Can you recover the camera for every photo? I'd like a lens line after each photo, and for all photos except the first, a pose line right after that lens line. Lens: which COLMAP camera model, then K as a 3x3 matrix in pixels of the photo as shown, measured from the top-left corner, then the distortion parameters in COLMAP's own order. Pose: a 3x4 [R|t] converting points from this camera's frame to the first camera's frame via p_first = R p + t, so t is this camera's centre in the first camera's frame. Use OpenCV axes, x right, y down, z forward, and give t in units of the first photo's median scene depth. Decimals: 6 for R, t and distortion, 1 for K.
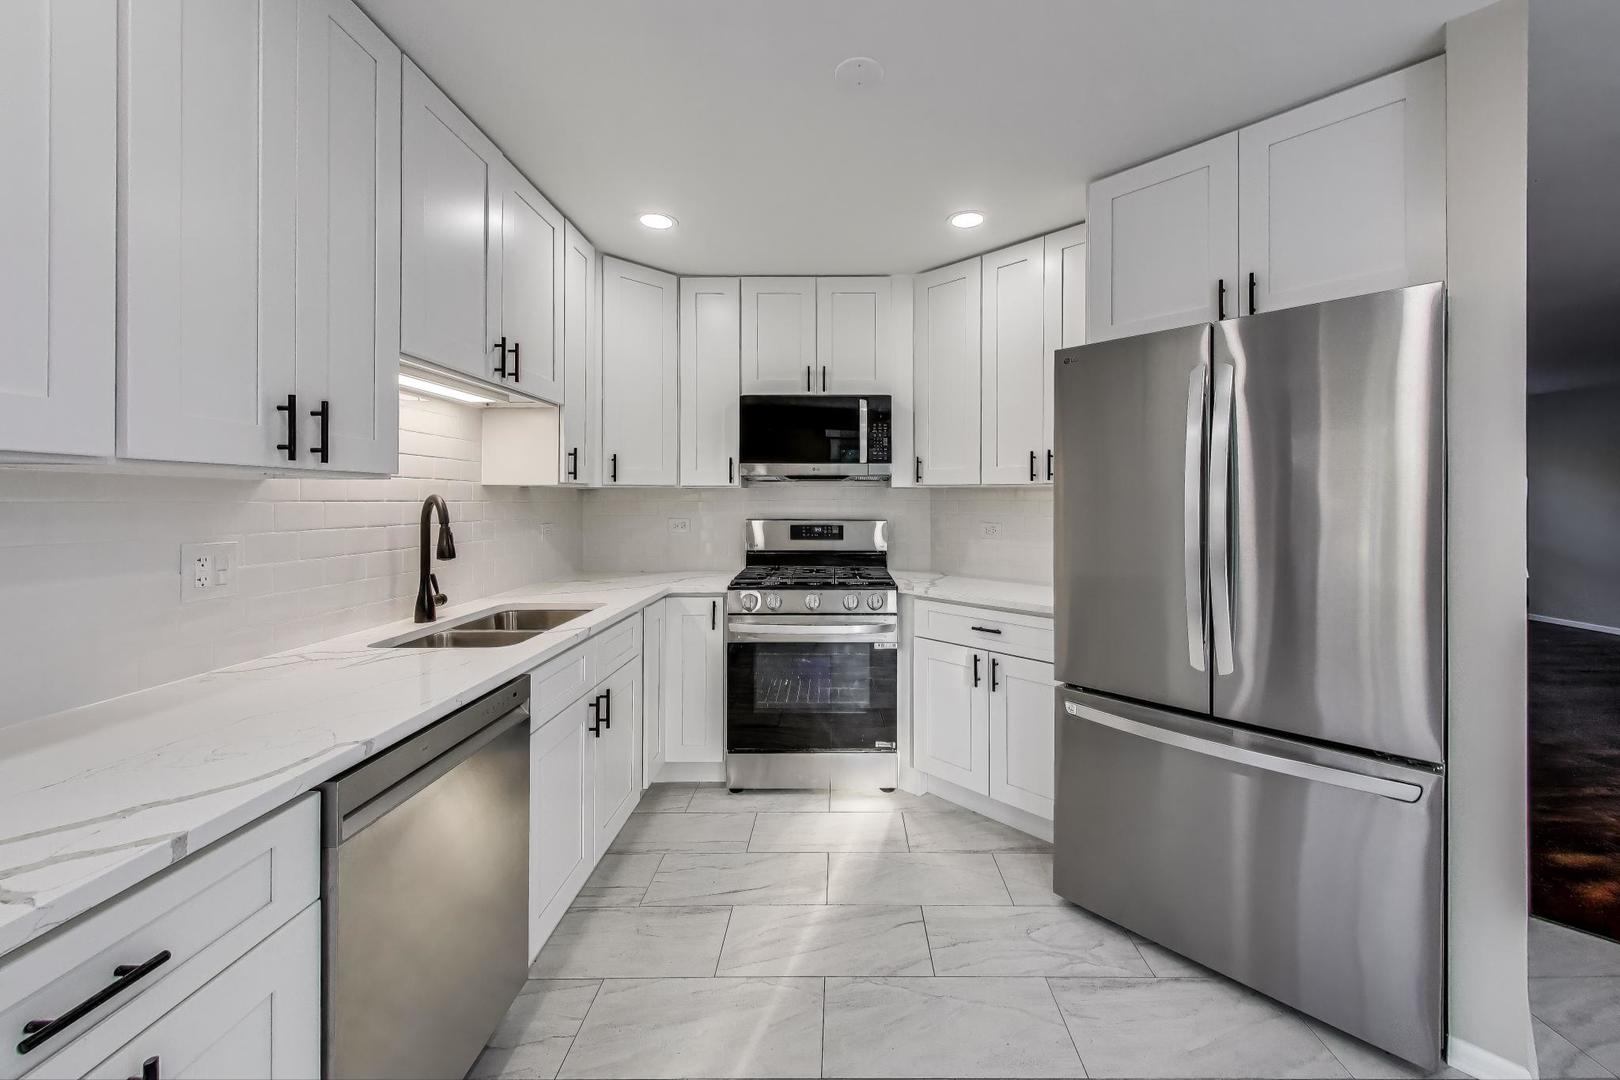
lens RADIAL K [[621.7, 0, 837.2], [0, 621.7, 502.1], [0, 0, 1]] dist [-0.000929, 0.000073]
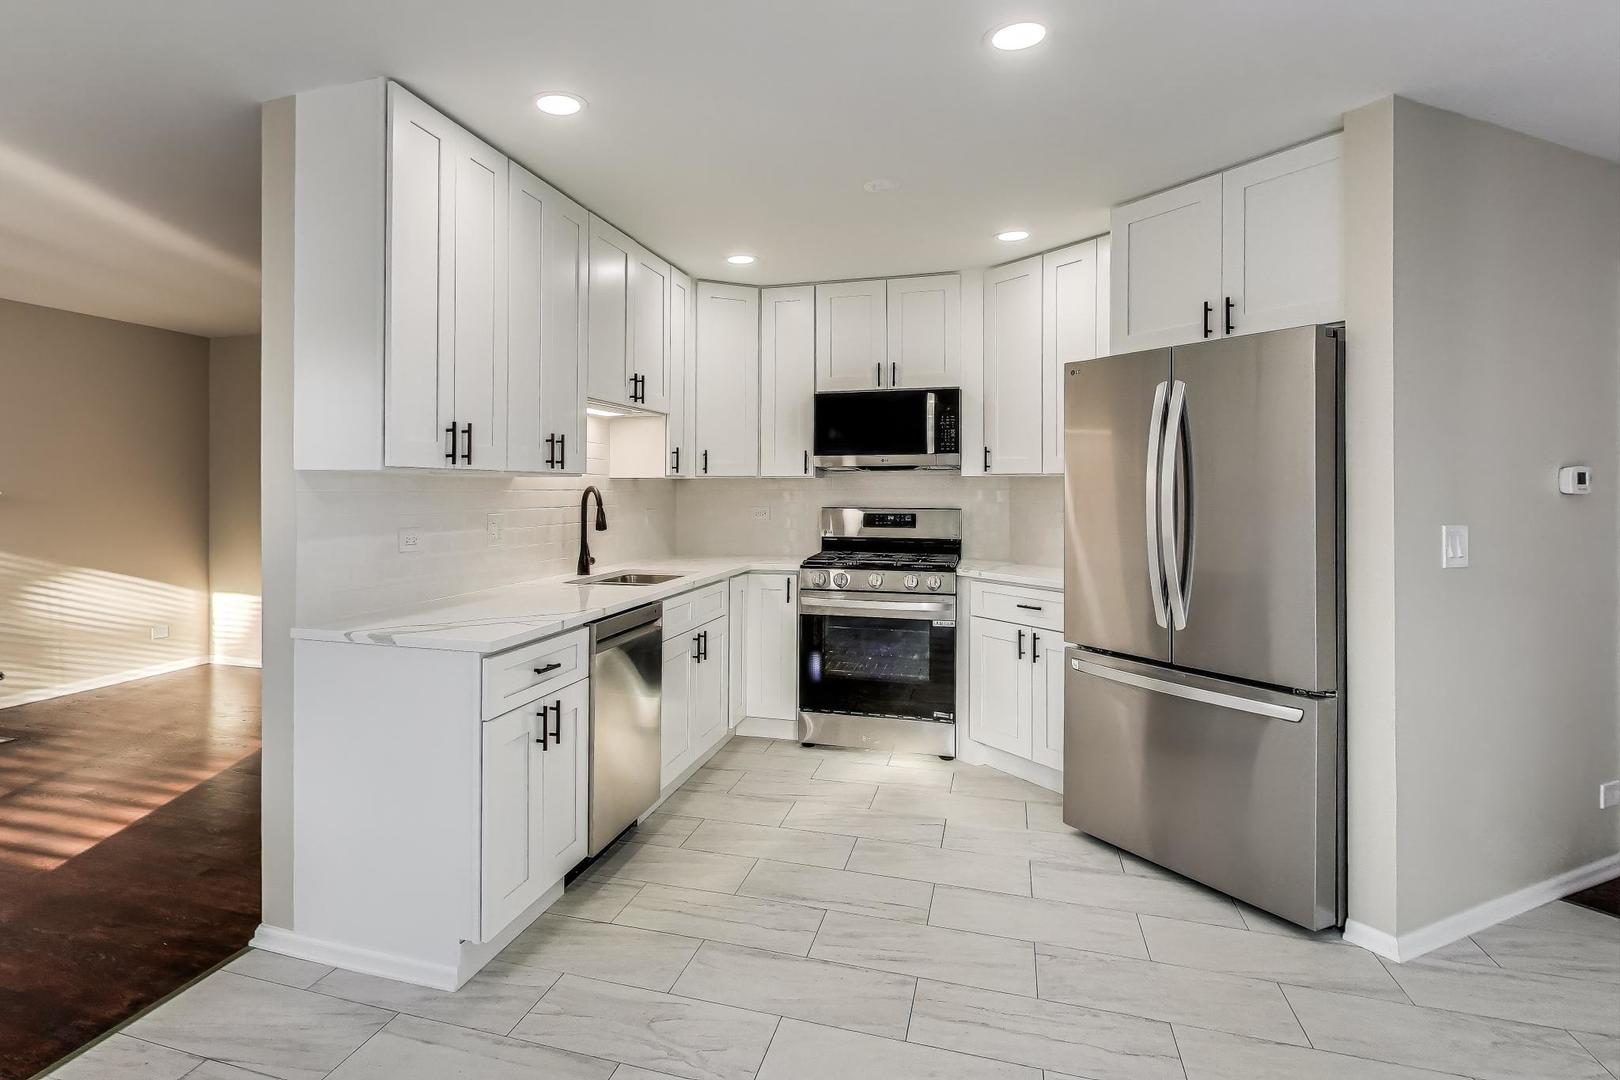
lens RADIAL K [[867.8, 0, 808.4], [0, 867.8, 469.9], [0, 0, 1]] dist [0.028849, 0.000543]
pose [[0.979260, -0.003902, -0.202571, 0.159361], [-0.000947, 0.999715, -0.023834, -0.000764], [0.202606, 0.023532, 0.978978, -0.553490]]
